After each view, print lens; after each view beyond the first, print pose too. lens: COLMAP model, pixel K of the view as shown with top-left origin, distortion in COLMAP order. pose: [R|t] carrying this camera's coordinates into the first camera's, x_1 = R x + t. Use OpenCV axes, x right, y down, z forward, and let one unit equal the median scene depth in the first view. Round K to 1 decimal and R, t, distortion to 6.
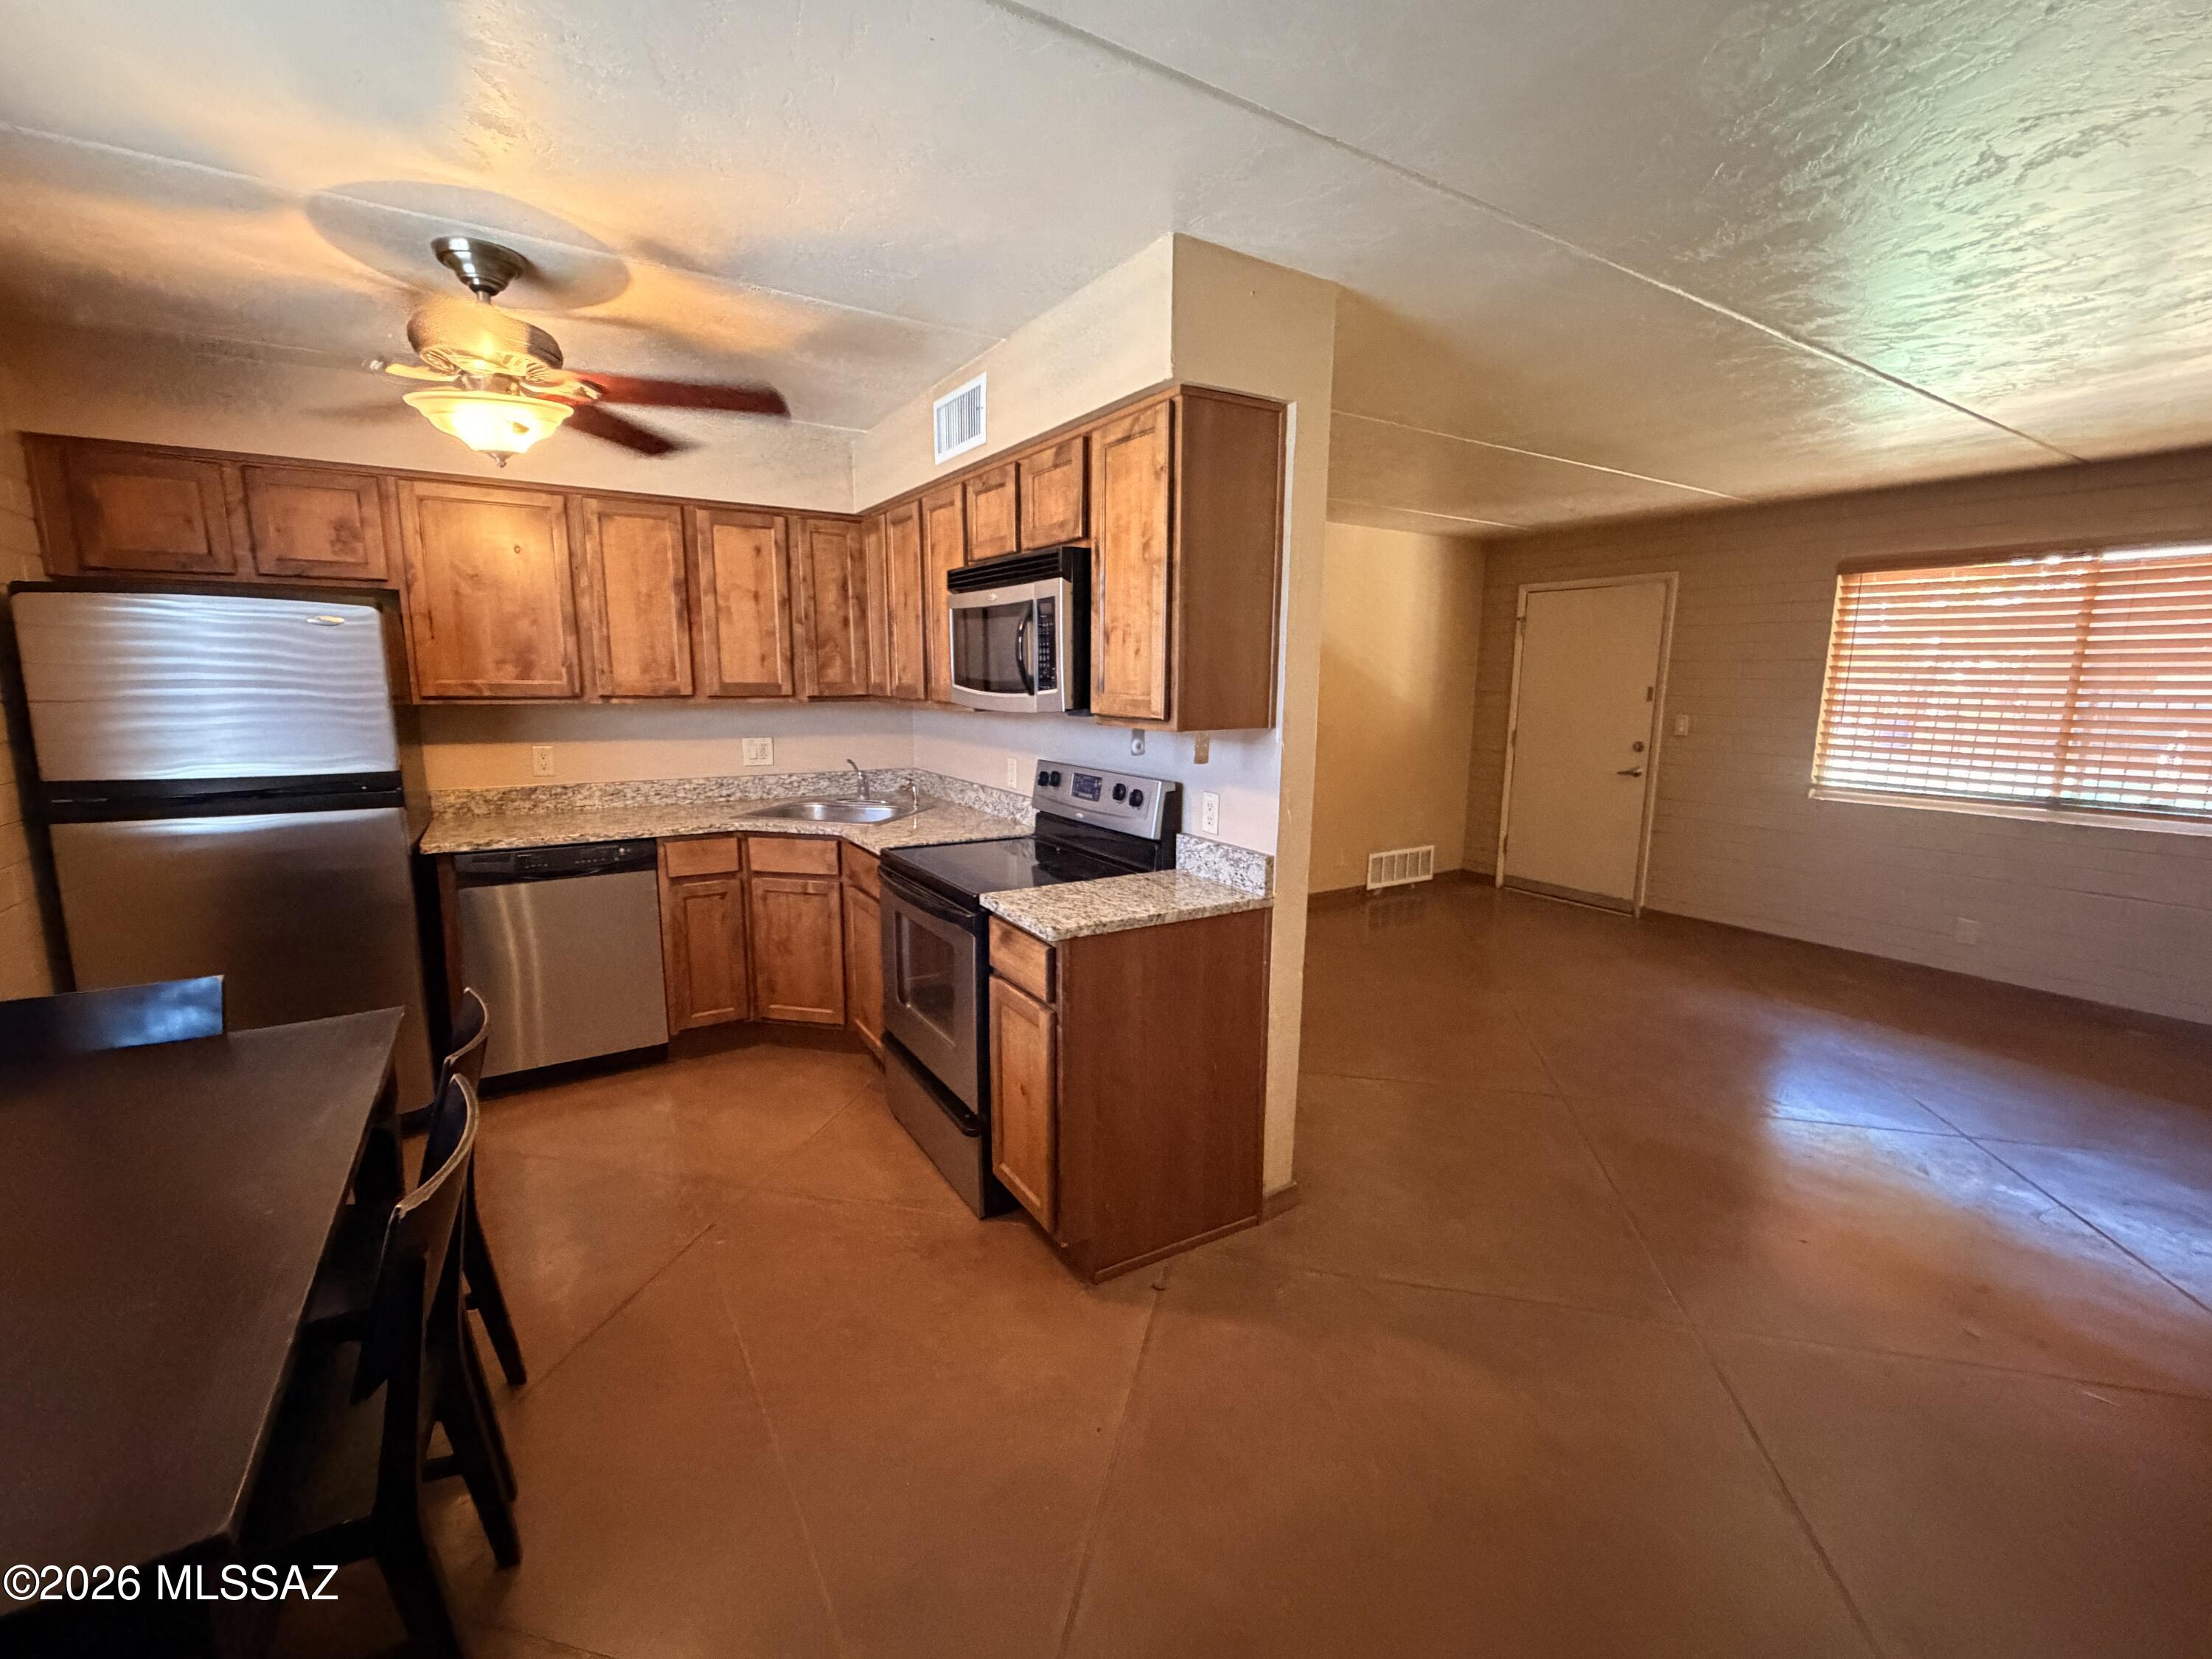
lens RADIAL K [[889.8, 0, 1095.6], [0, 889.8, 829.0], [0, 0, 1]] dist [-0.012550, -0.000218]
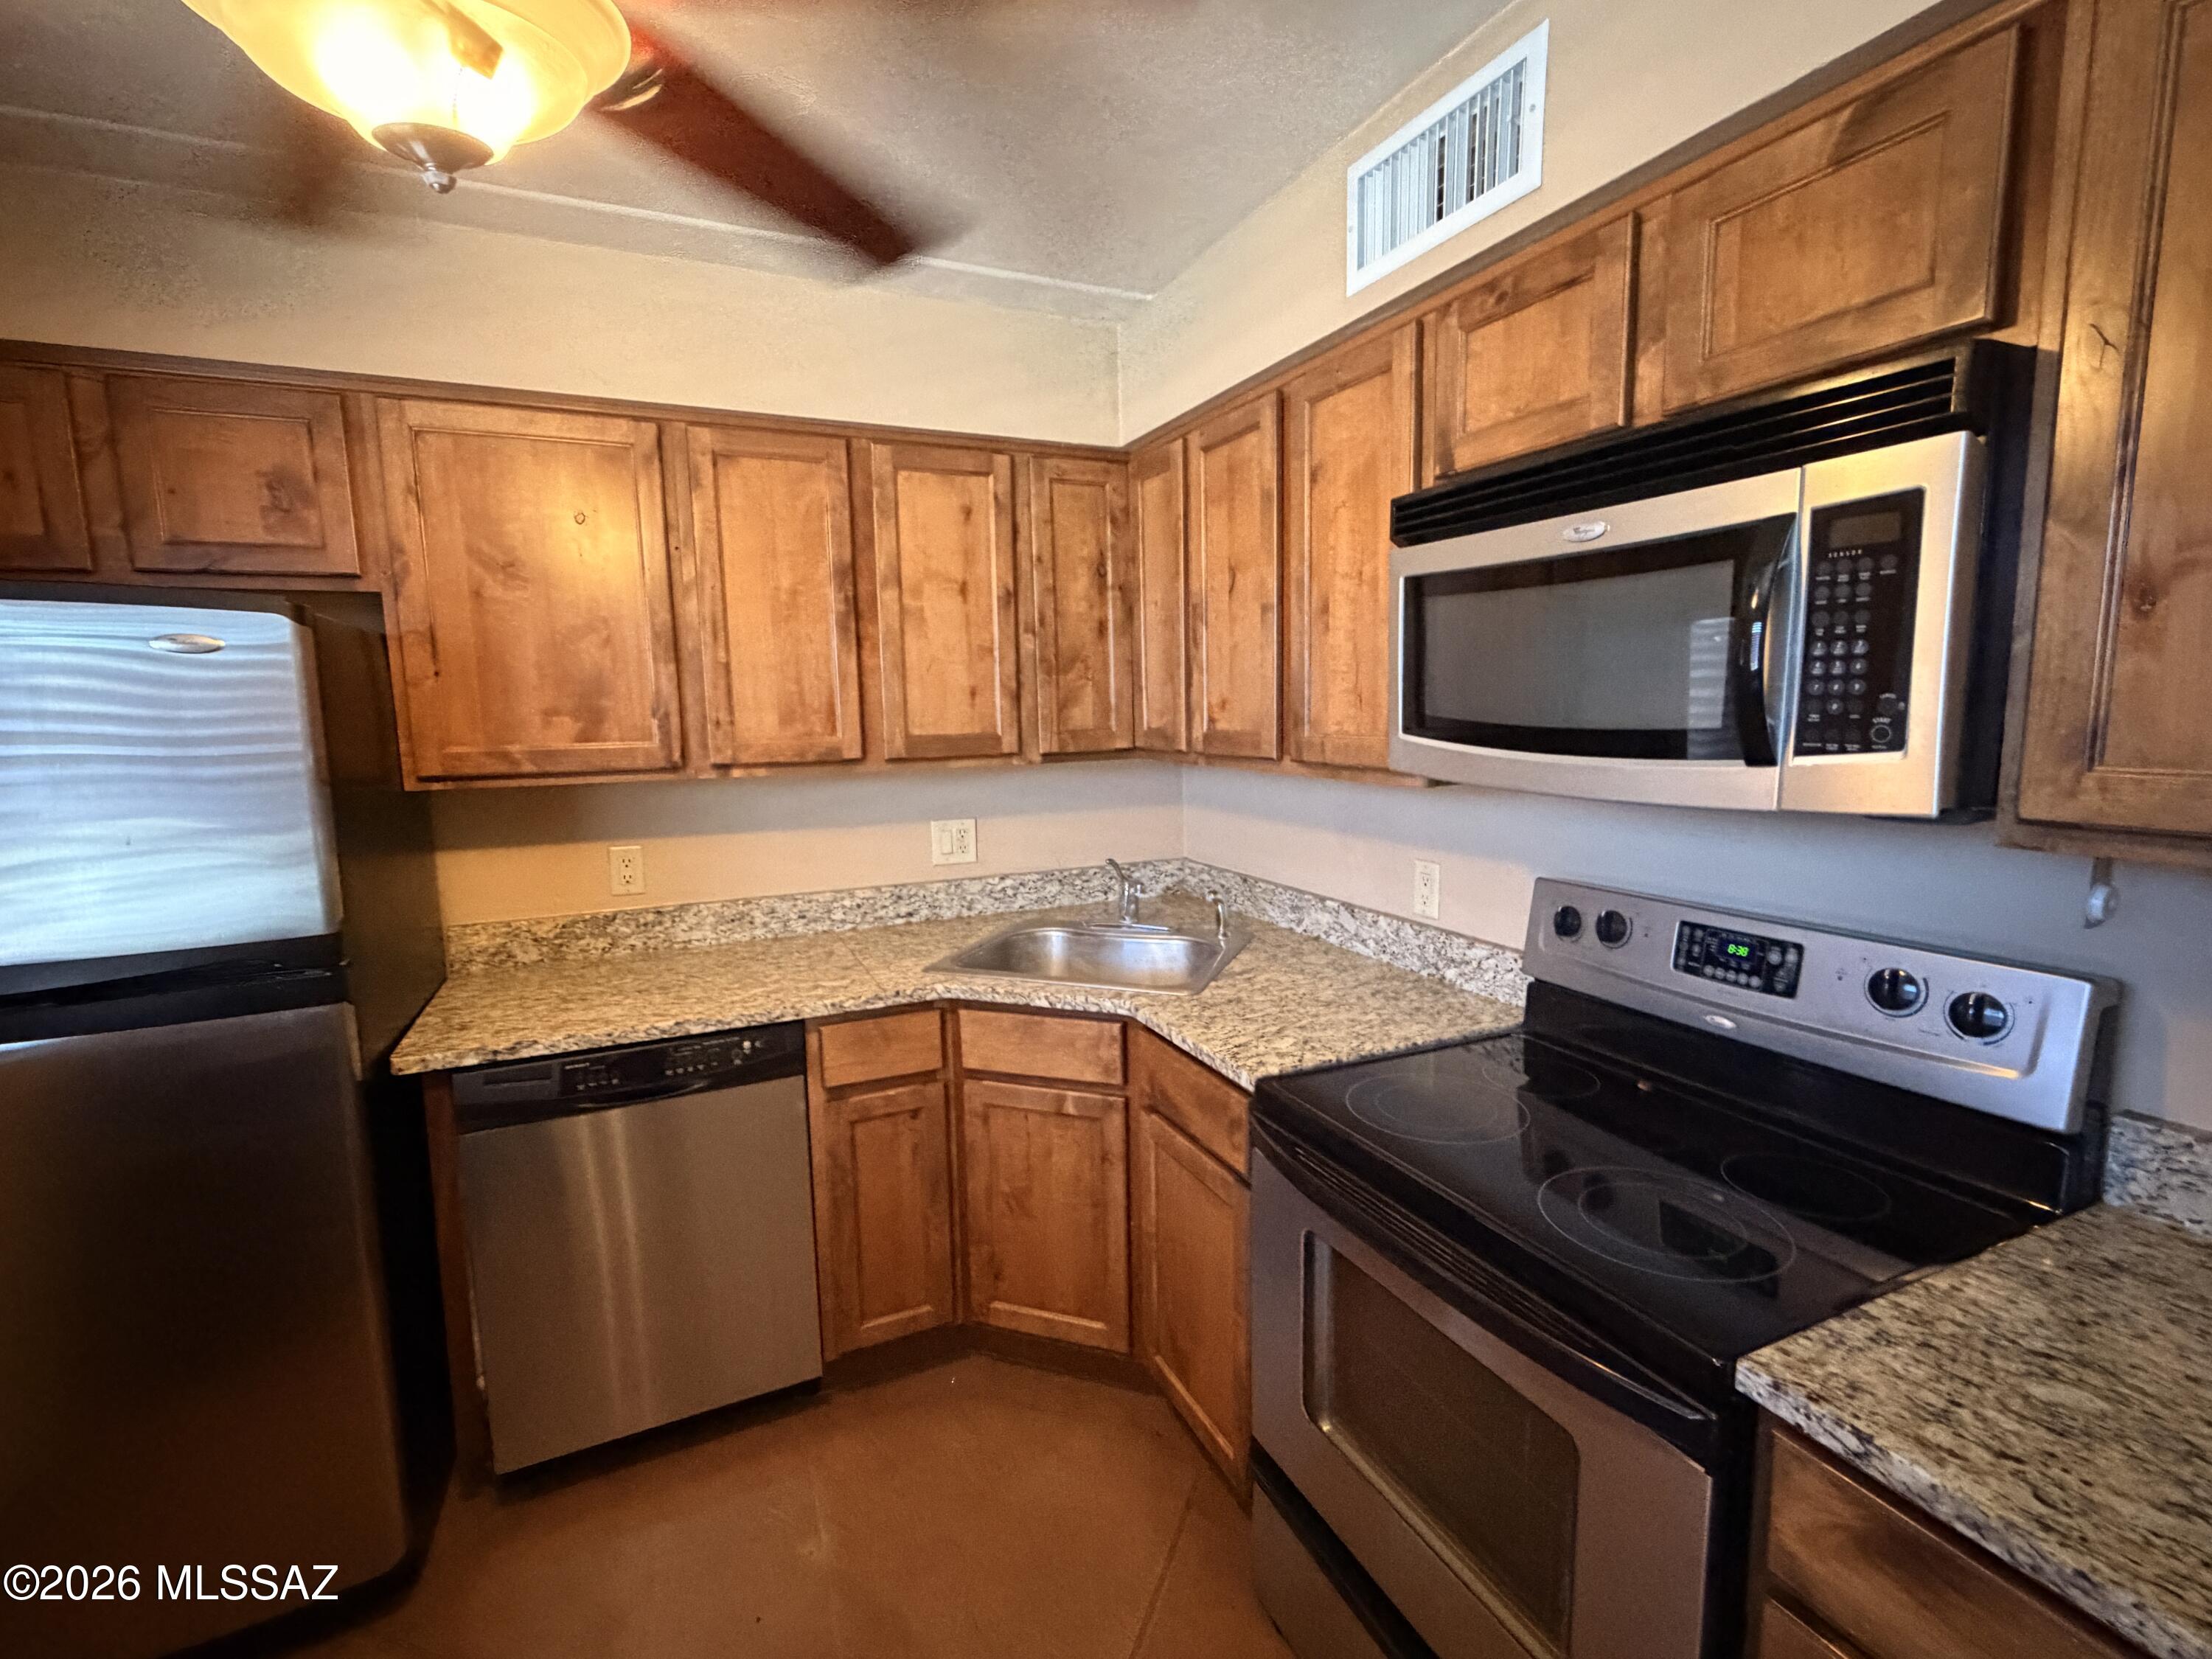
lens RADIAL K [[980.8, 0, 1108.5], [0, 980.8, 828.3], [0, 0, 1]] dist [-0.009828, 0.000159]
pose [[0.990381, -0.012738, -0.137783, -0.222973], [0.006650, 0.998985, -0.044555, -0.081903], [0.138210, 0.043210, 0.989460, 0.417750]]
